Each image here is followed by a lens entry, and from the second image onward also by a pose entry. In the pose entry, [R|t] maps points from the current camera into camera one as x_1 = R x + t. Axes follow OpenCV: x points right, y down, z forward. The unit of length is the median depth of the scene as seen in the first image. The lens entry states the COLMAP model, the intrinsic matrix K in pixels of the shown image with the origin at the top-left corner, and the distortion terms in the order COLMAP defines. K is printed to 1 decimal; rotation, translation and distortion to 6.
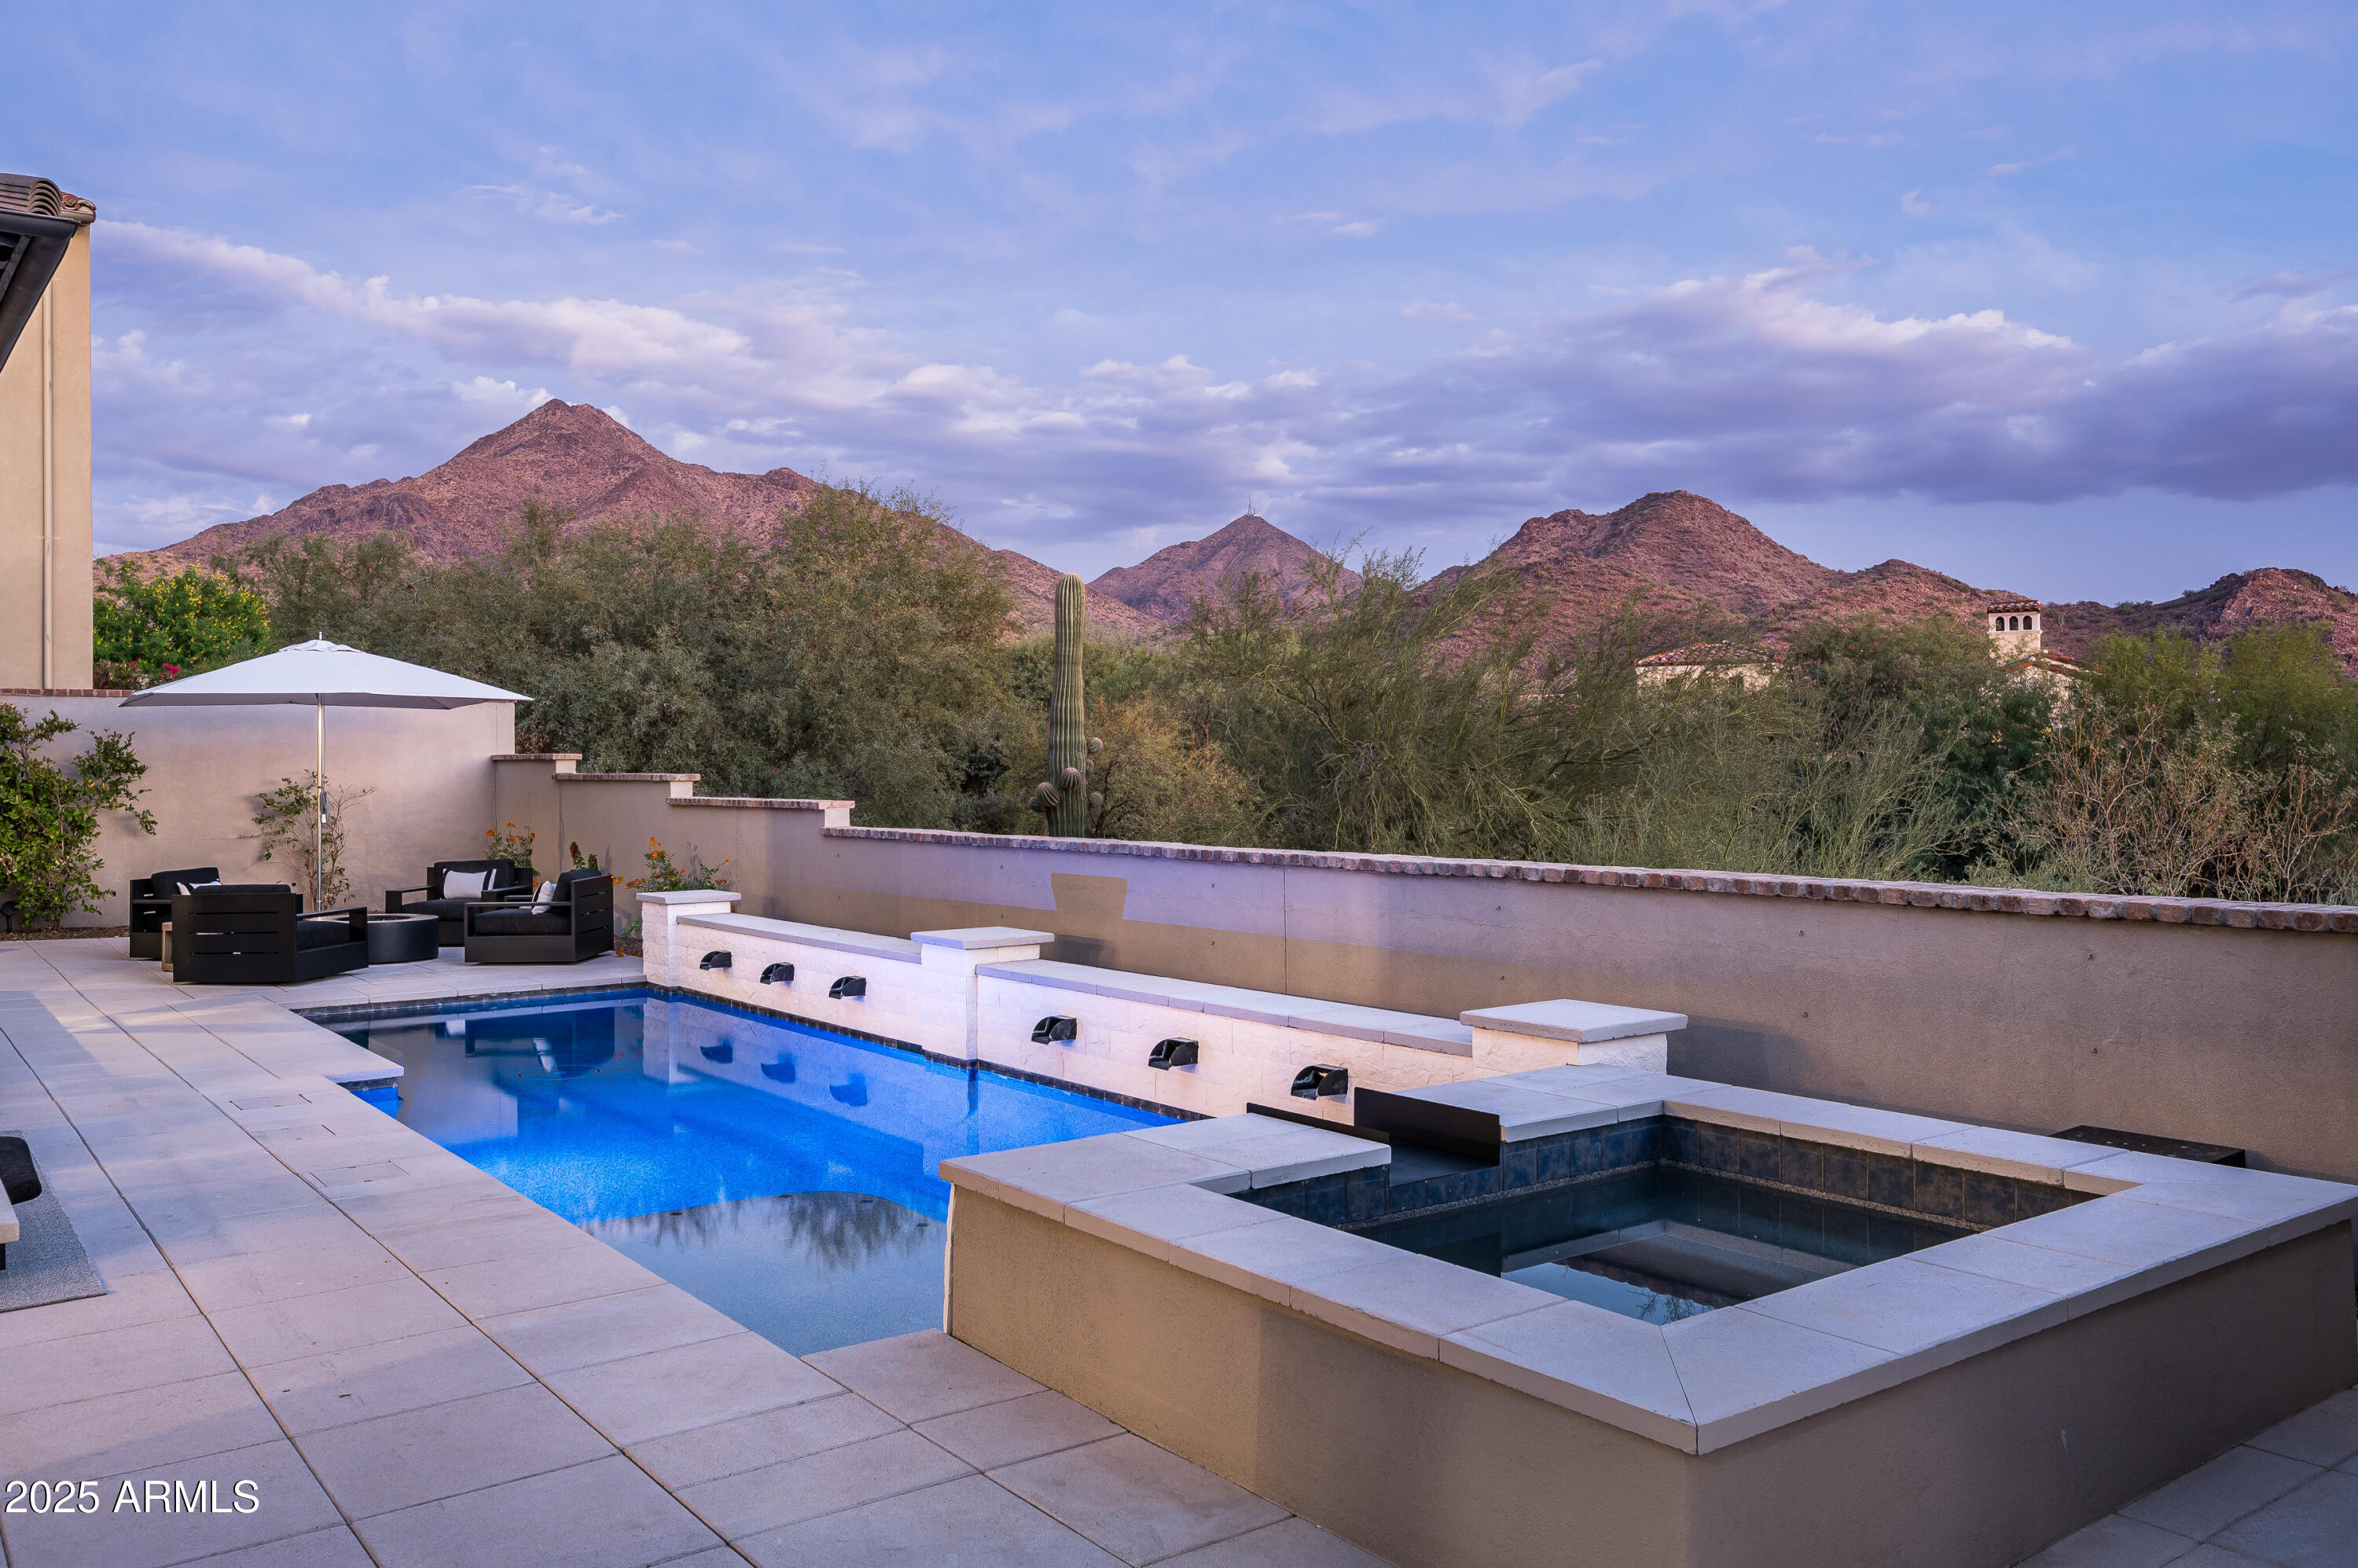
lens RADIAL K [[1826.8, 0, 1181.9], [0, 1826.8, 774.7], [0, 0, 1]] dist [-0.002398, -0.003114]
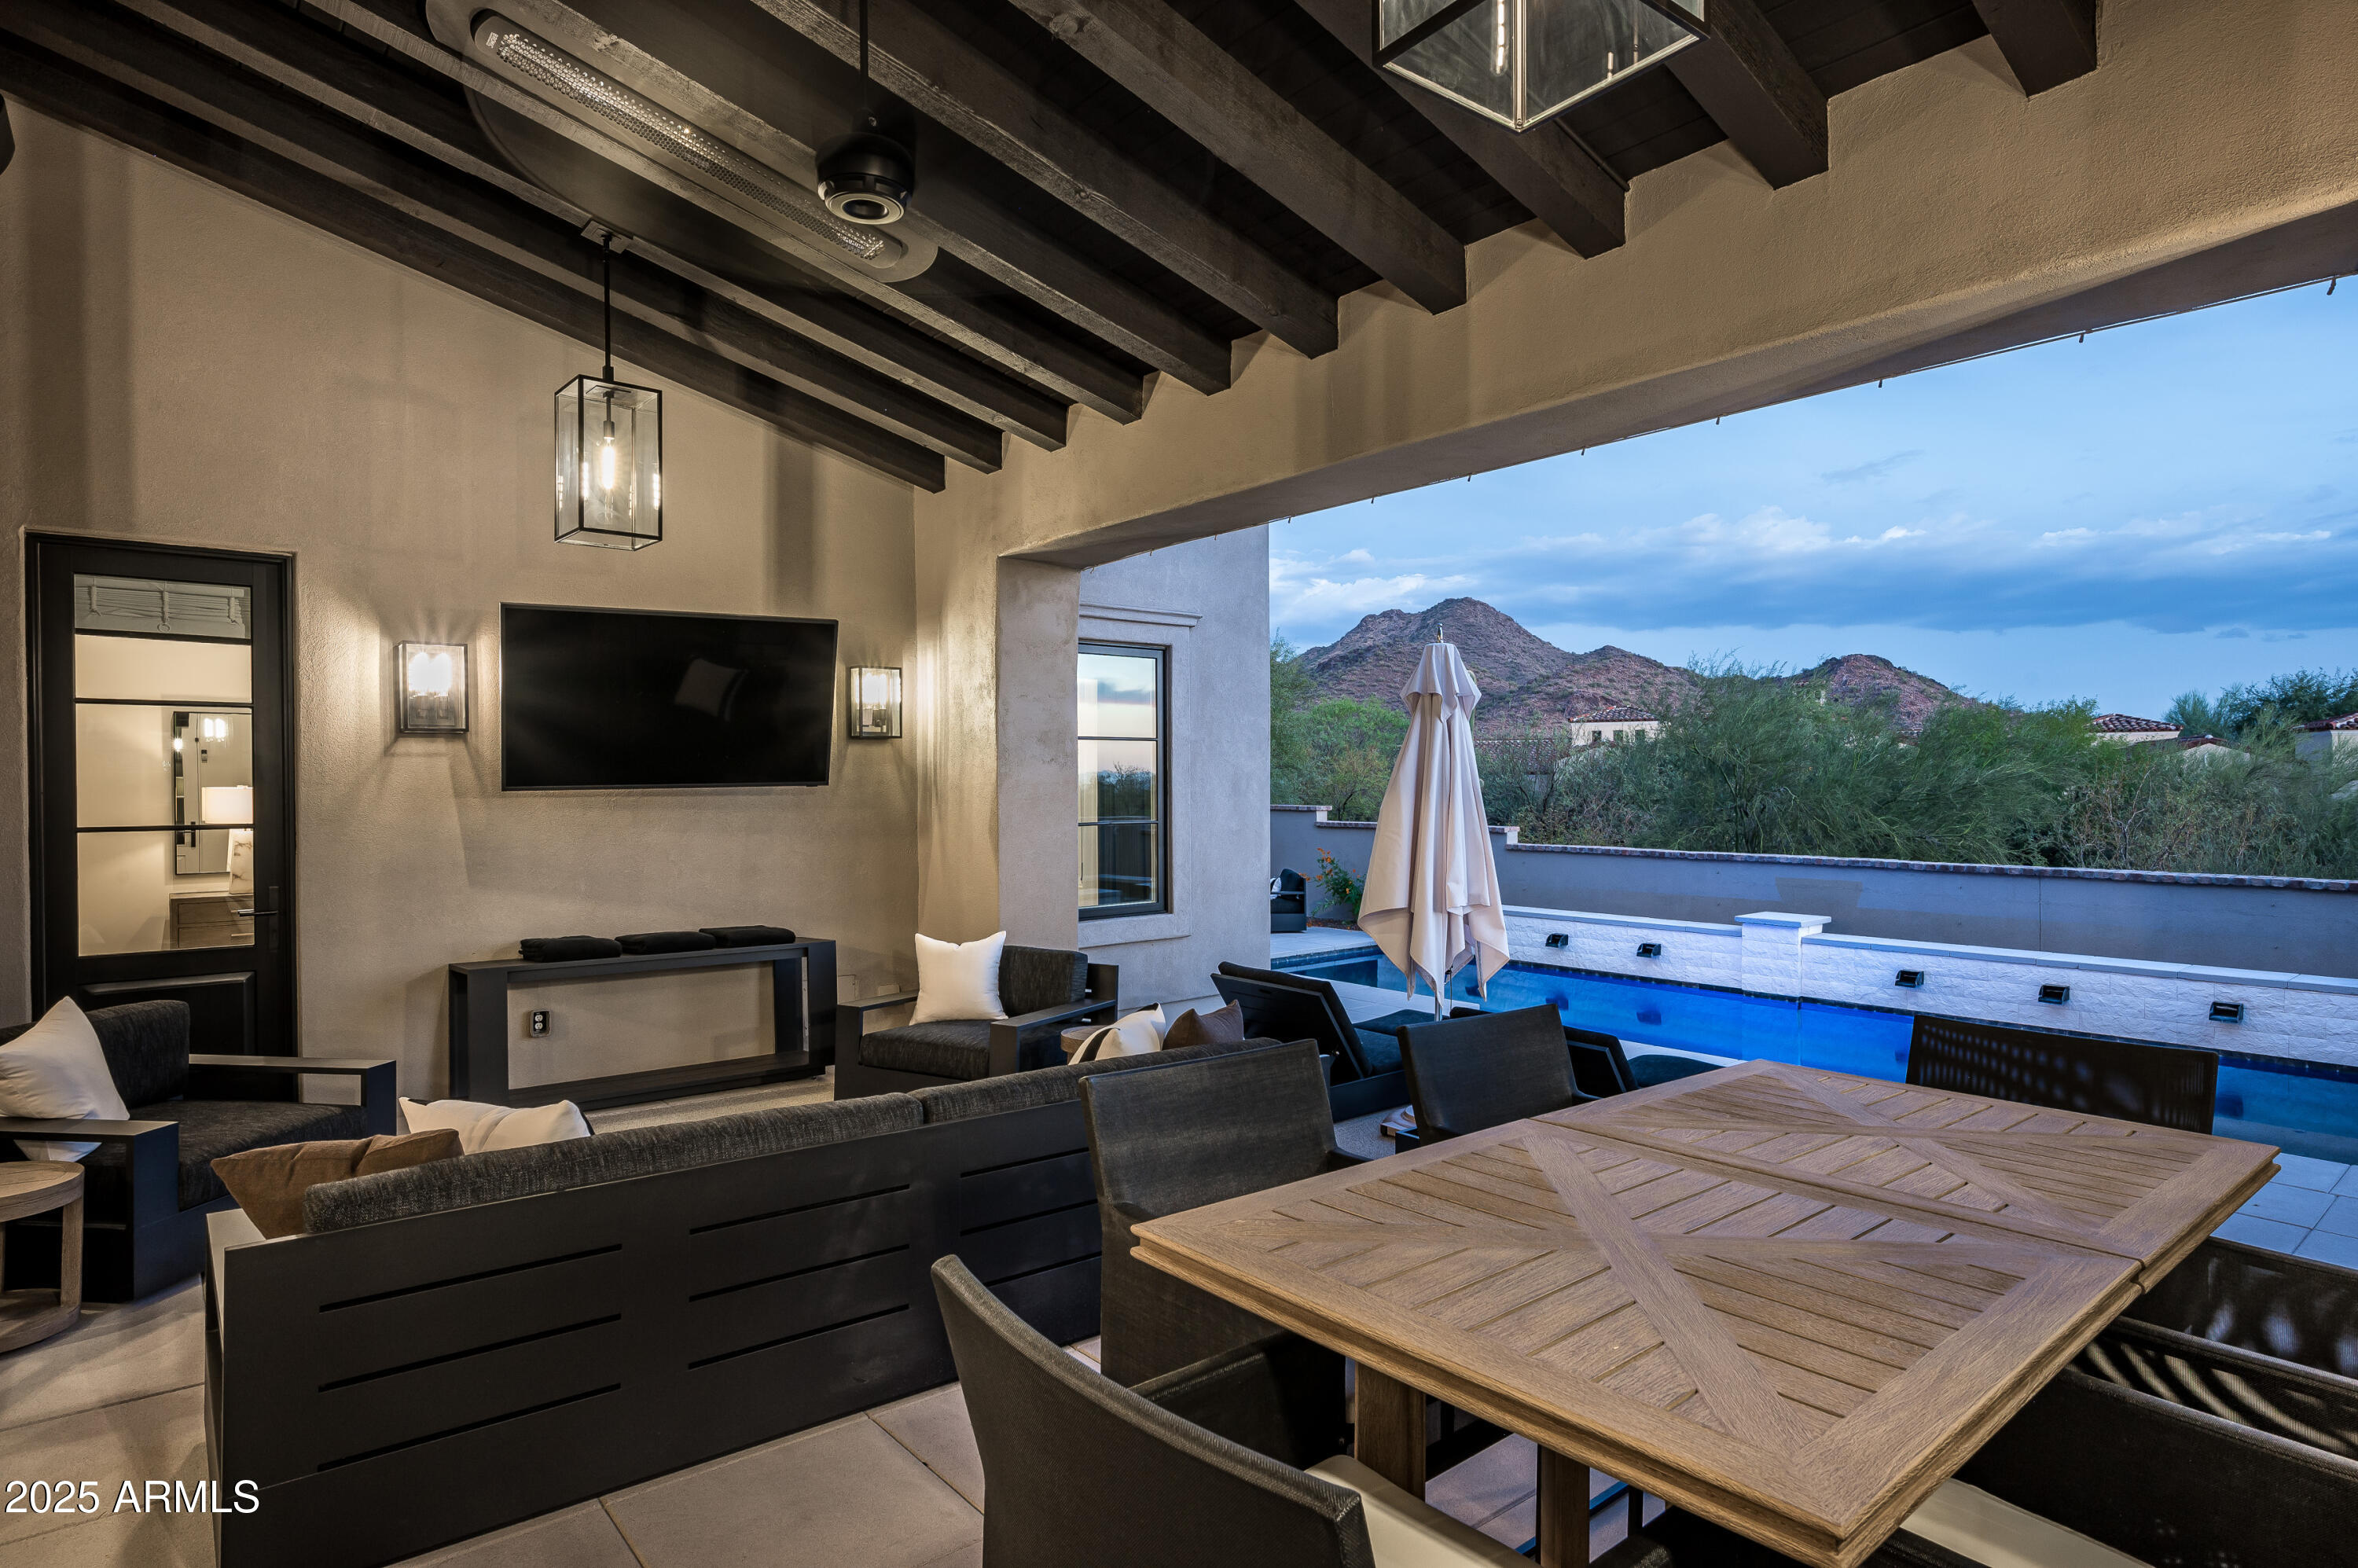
lens RADIAL K [[1255.8, 0, 1171.7], [0, 1255.8, 790.6], [0, 0, 1]] dist [-0.003193, -0.000500]
pose [[0.997908, 0.003535, 0.064549, -0.311973], [-0.003735, 0.999989, 0.002975, -0.010607], [-0.064538, -0.003210, 0.997910, -0.021419]]
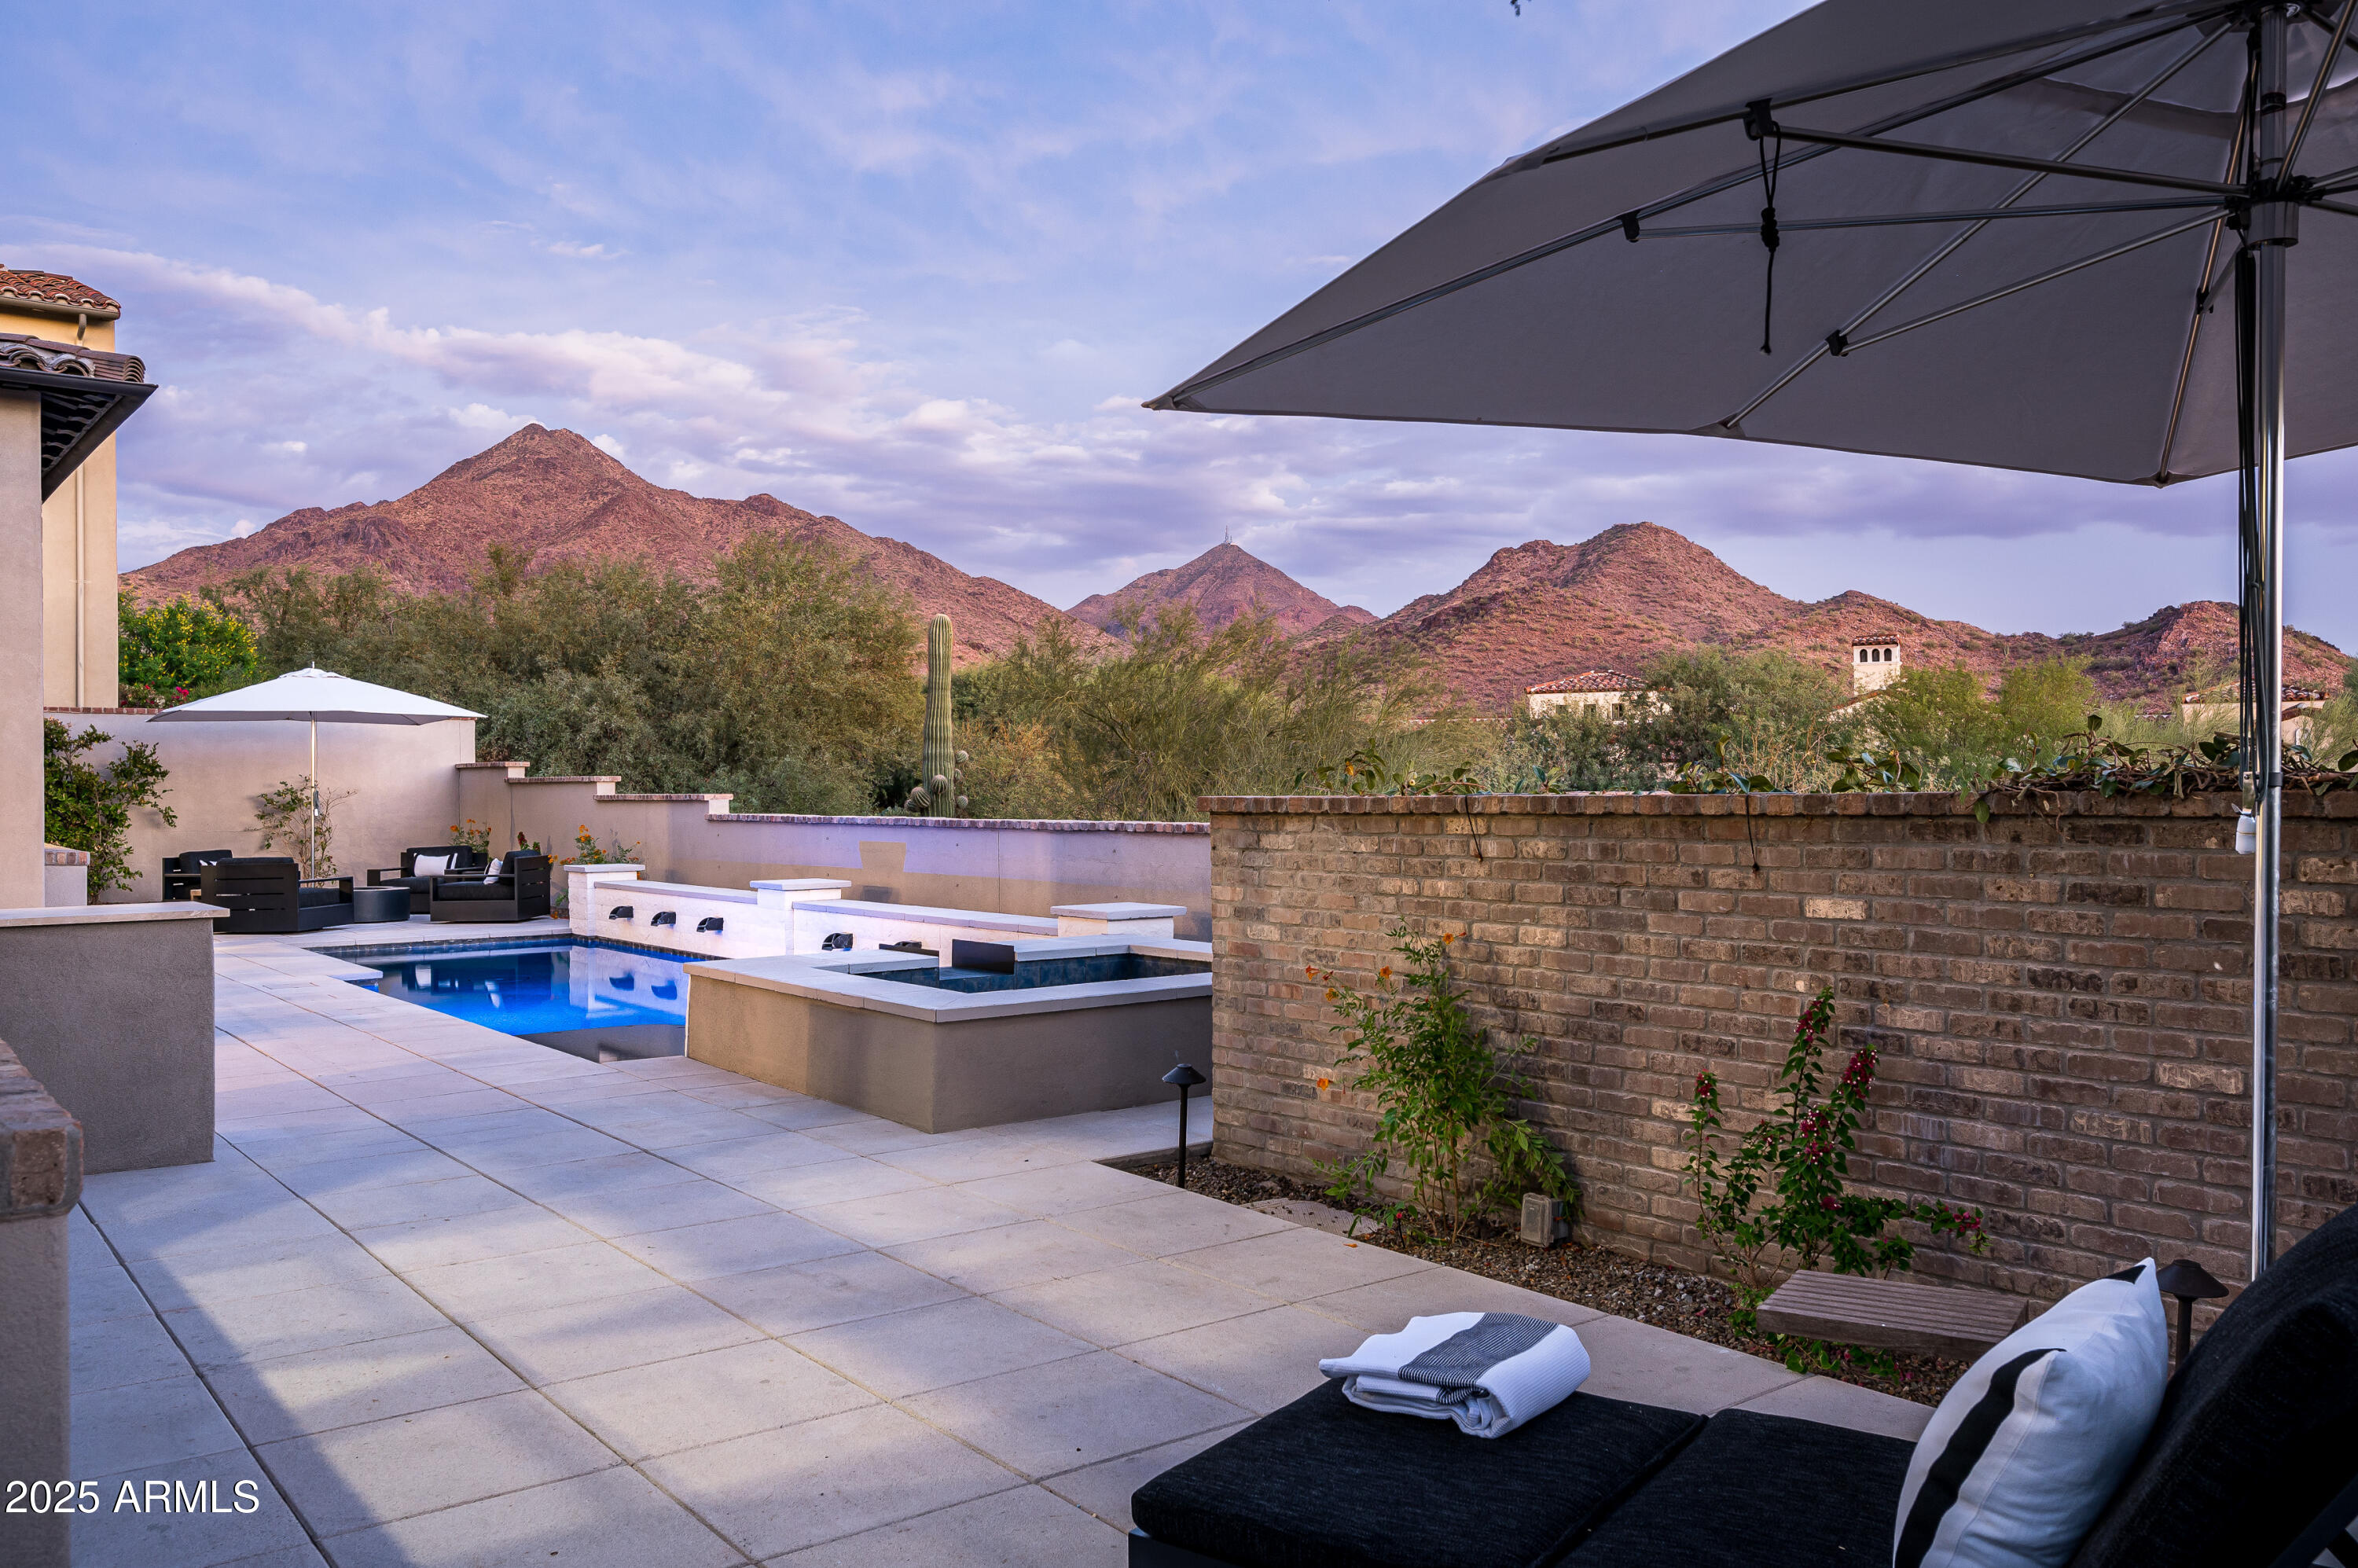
lens RADIAL K [[1831.9, 0, 1232.6], [0, 1831.9, 815.8], [0, 0, 1]] dist [-0.004609, 0.000362]
pose [[0.999465, 0.000914, 0.032694, 0.077596], [-0.001168, 0.999969, 0.007732, 0.011154], [-0.032686, -0.007766, 0.999435, -0.183005]]
